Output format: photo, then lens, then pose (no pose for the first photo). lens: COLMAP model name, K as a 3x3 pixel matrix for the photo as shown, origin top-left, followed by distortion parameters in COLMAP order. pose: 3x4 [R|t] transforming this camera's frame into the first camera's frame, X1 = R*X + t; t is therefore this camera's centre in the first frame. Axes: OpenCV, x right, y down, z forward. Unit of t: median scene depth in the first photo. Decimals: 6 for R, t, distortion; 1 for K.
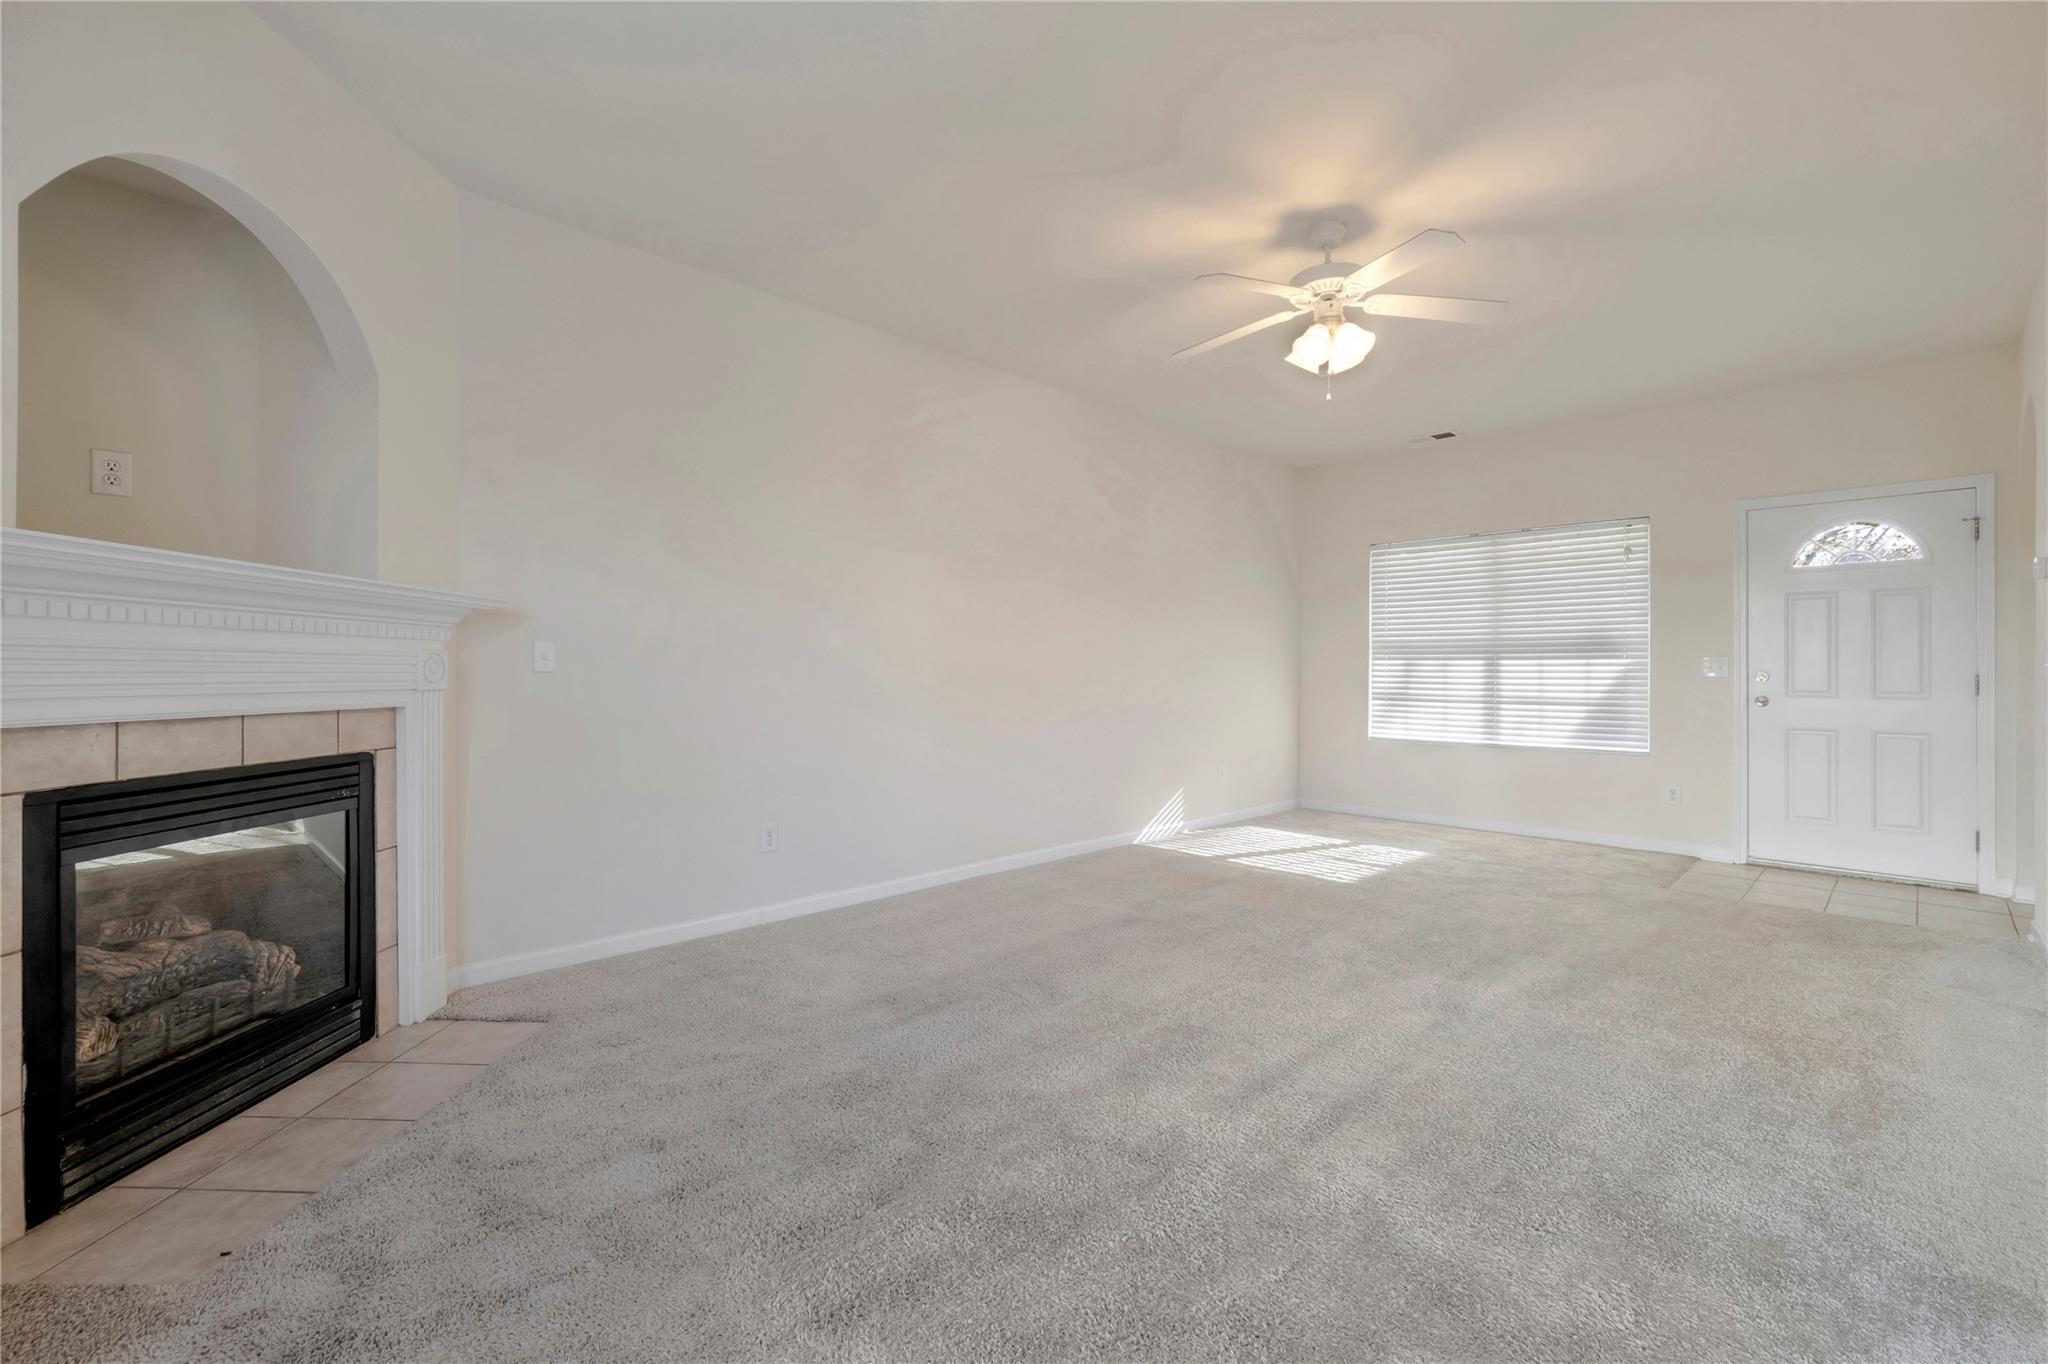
lens RADIAL K [[884.8, 0, 1015.2], [0, 884.8, 673.4], [0, 0, 1]] dist [0.000304, -0.000071]
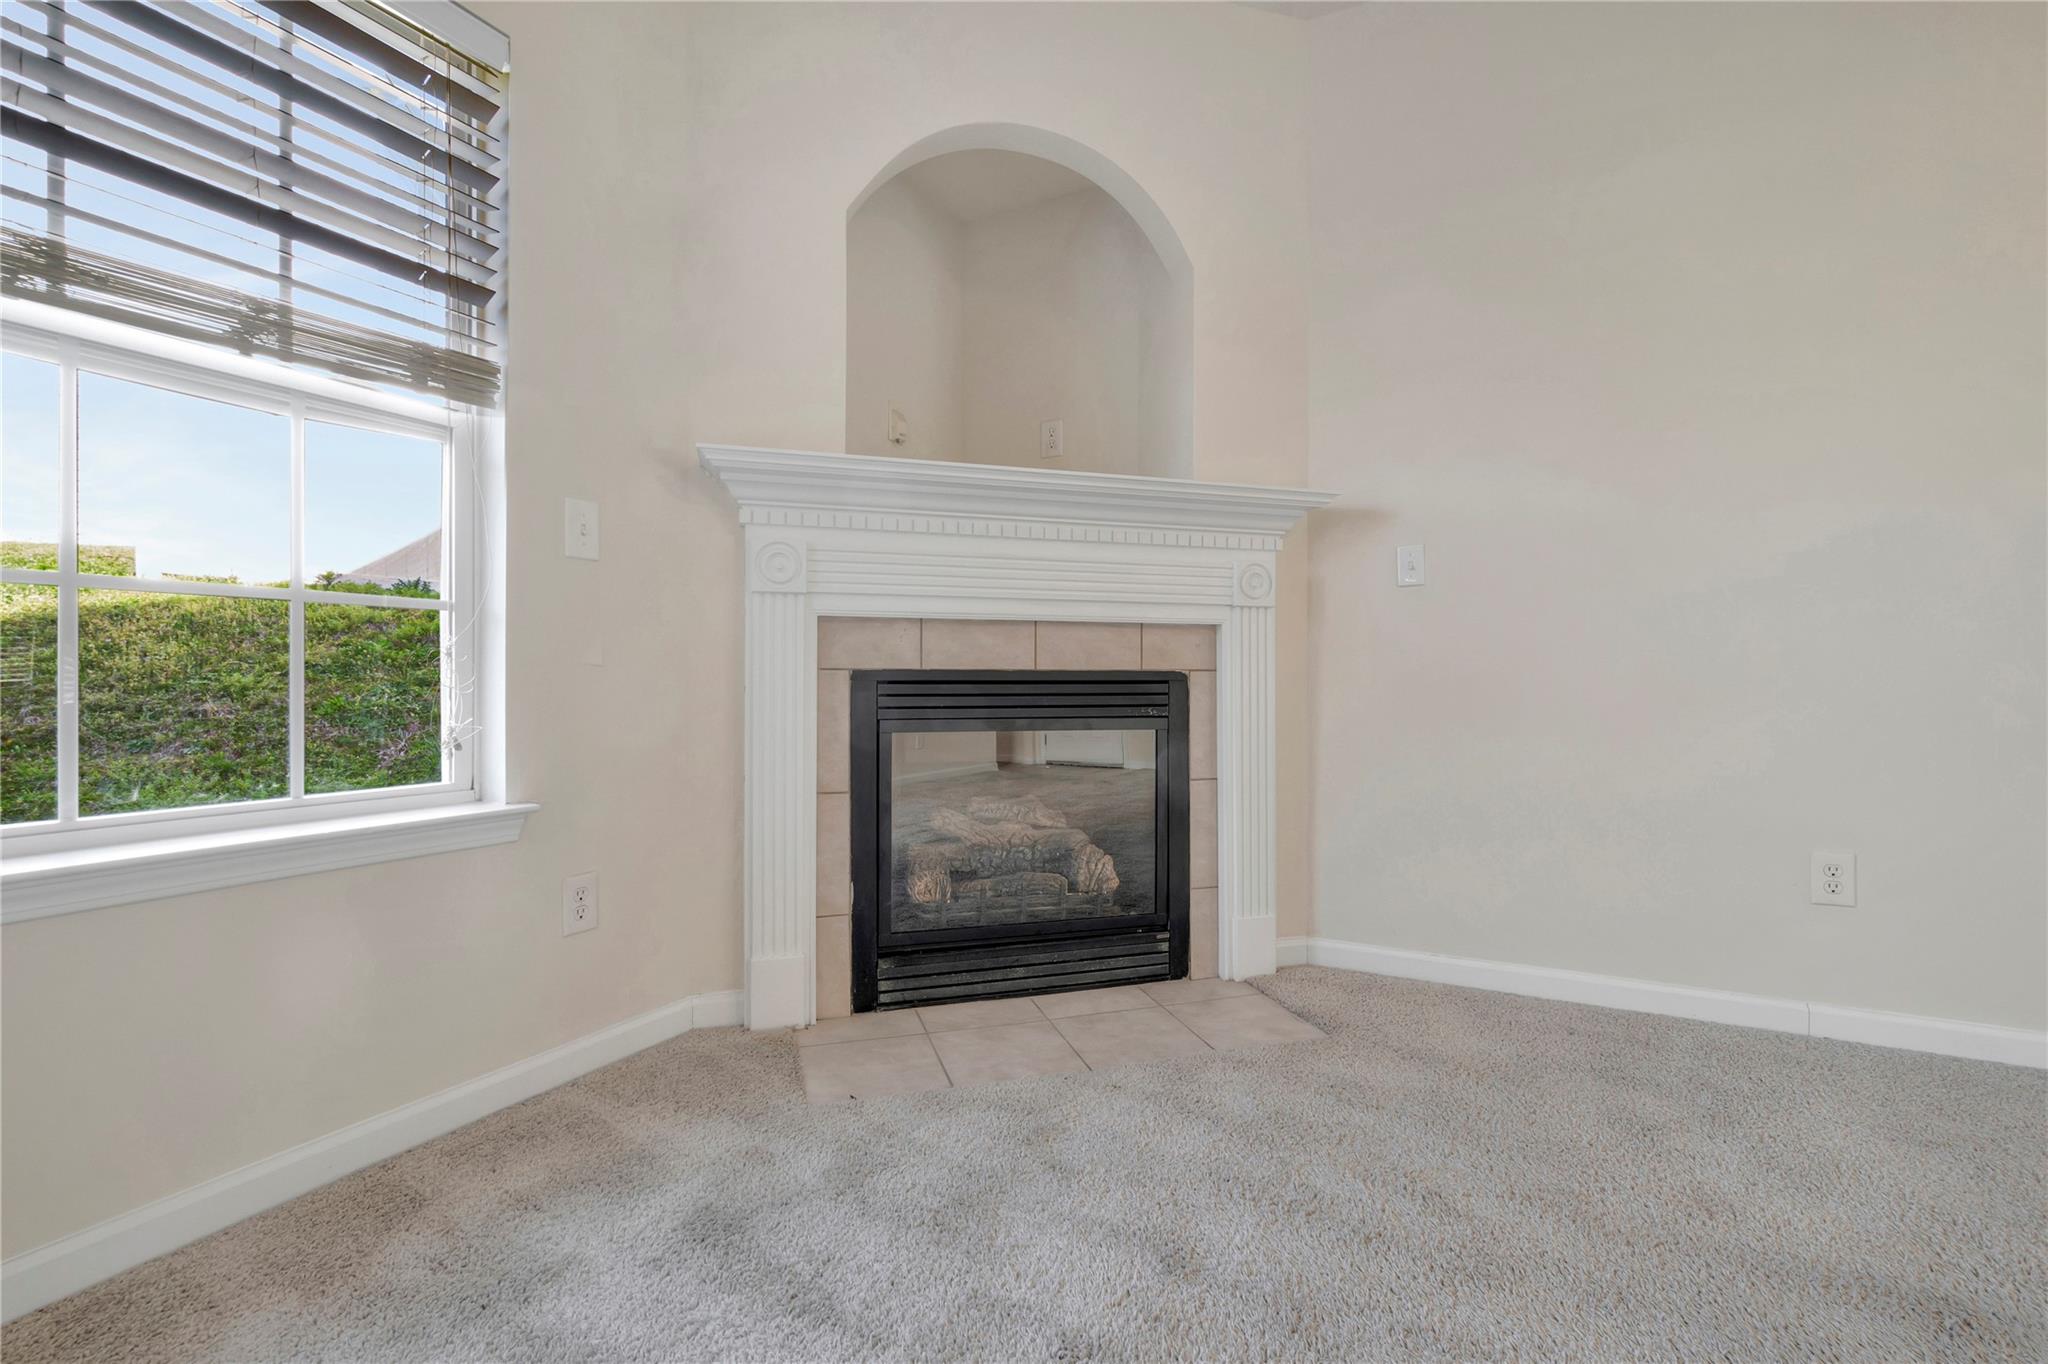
lens RADIAL K [[886.4, 0, 1026.2], [0, 886.4, 699.4], [0, 0, 1]] dist [-0.016234, 0.000046]
pose [[0.310267, 0.021407, -0.950408, 0.107986], [-0.002376, 0.999761, 0.021743, 0.100167], [0.950647, -0.004487, 0.310243, 0.567177]]
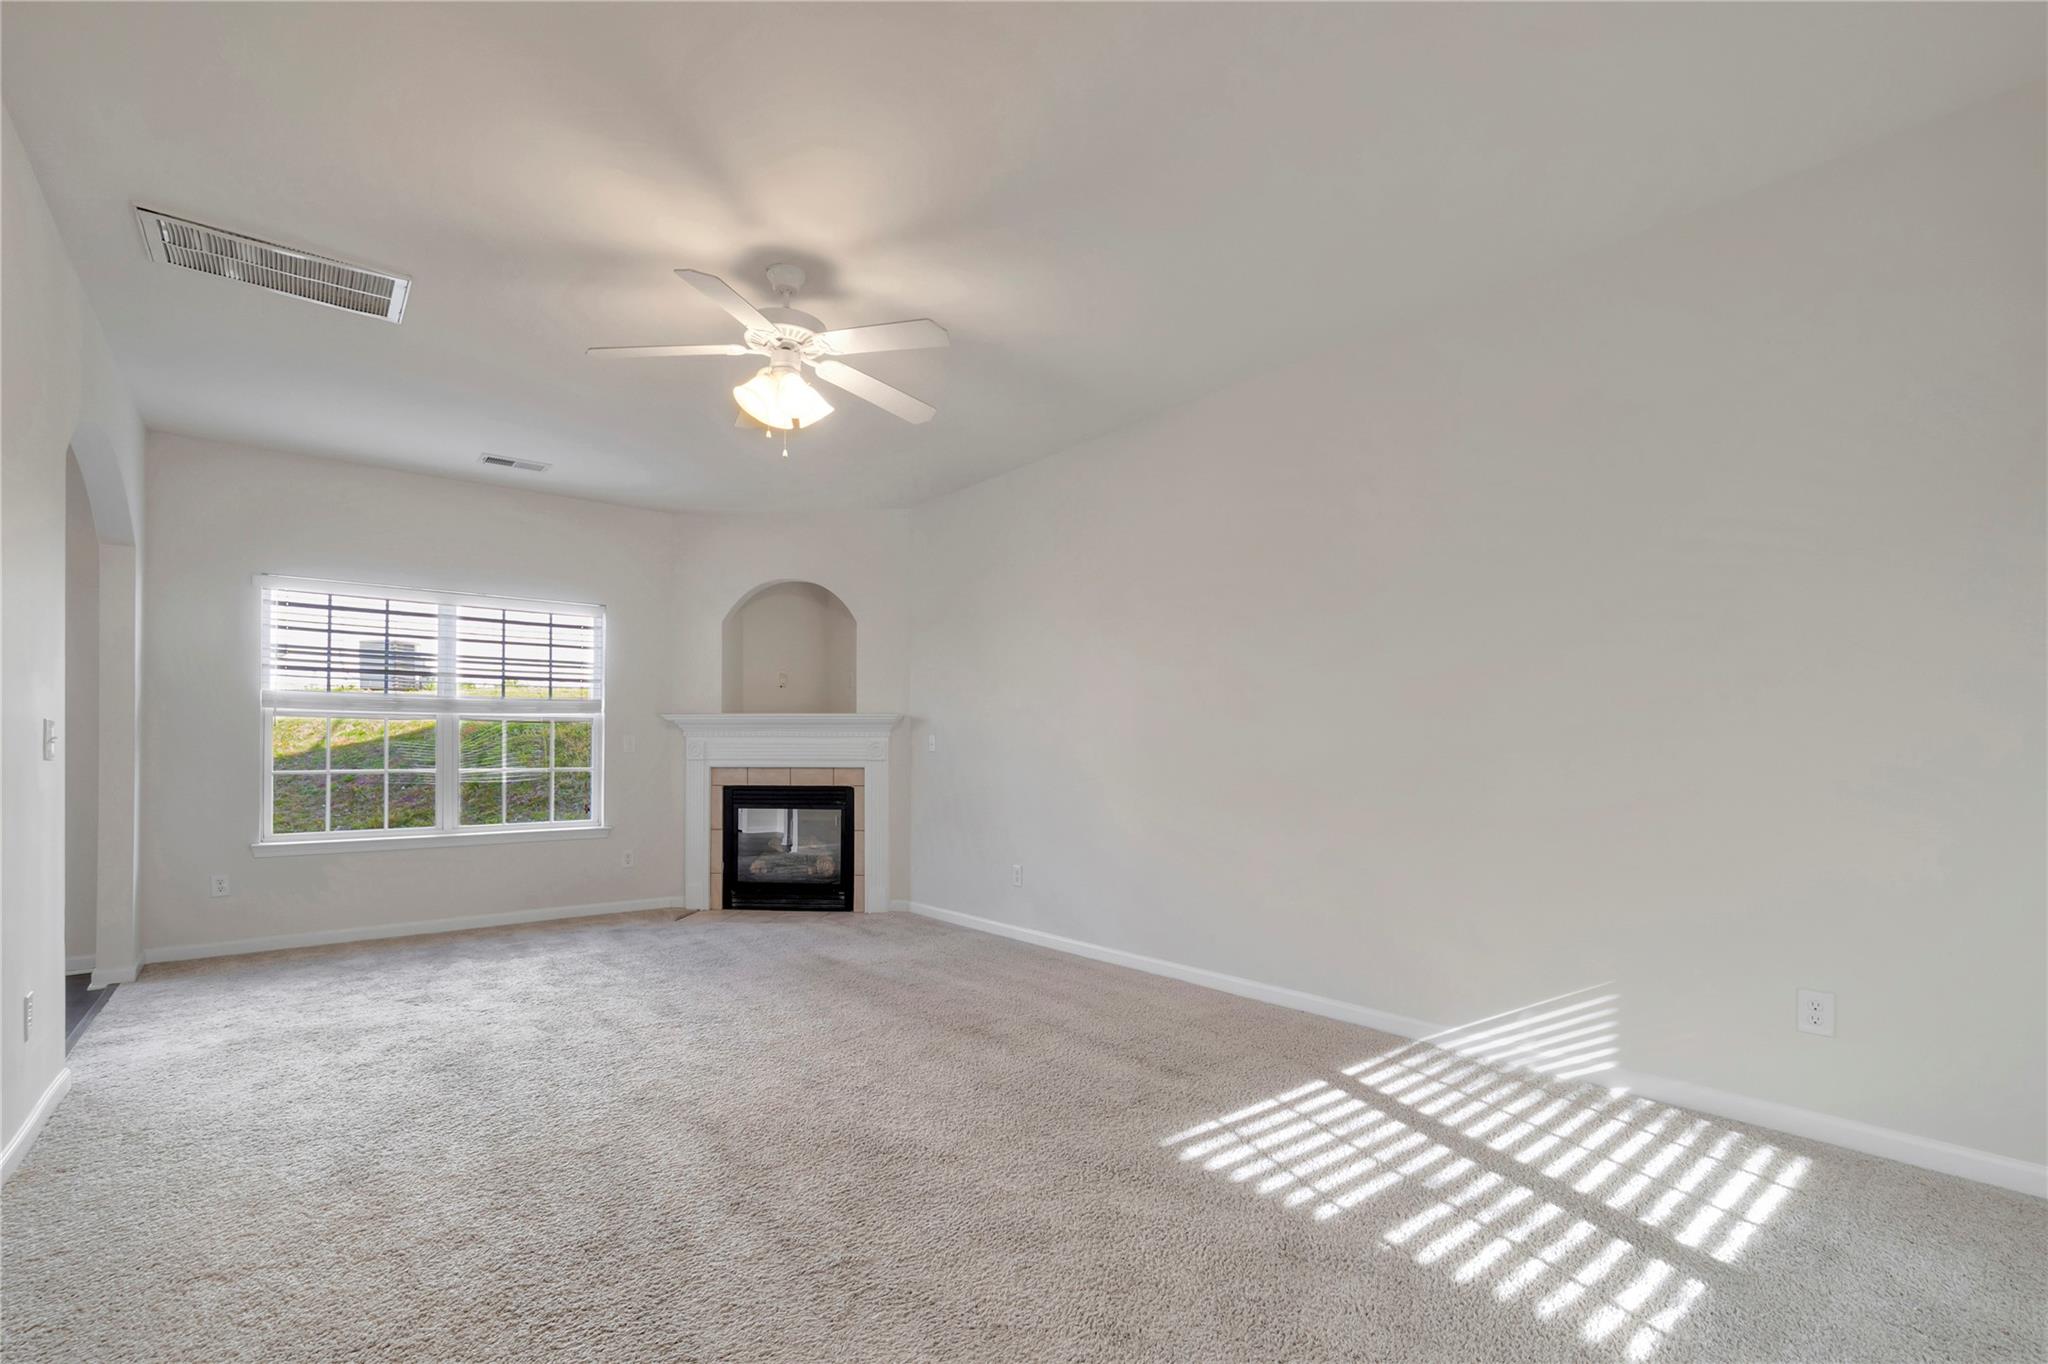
lens RADIAL K [[897.7, 0, 1015.0], [0, 897.7, 745.5], [0, 0, 1]] dist [0.004655, 0.000183]
pose [[-0.085265, -0.010732, -0.996300, 1.600694], [-0.003762, 0.999938, -0.010450, 0.005177], [0.996351, 0.002857, -0.085300, 1.662965]]
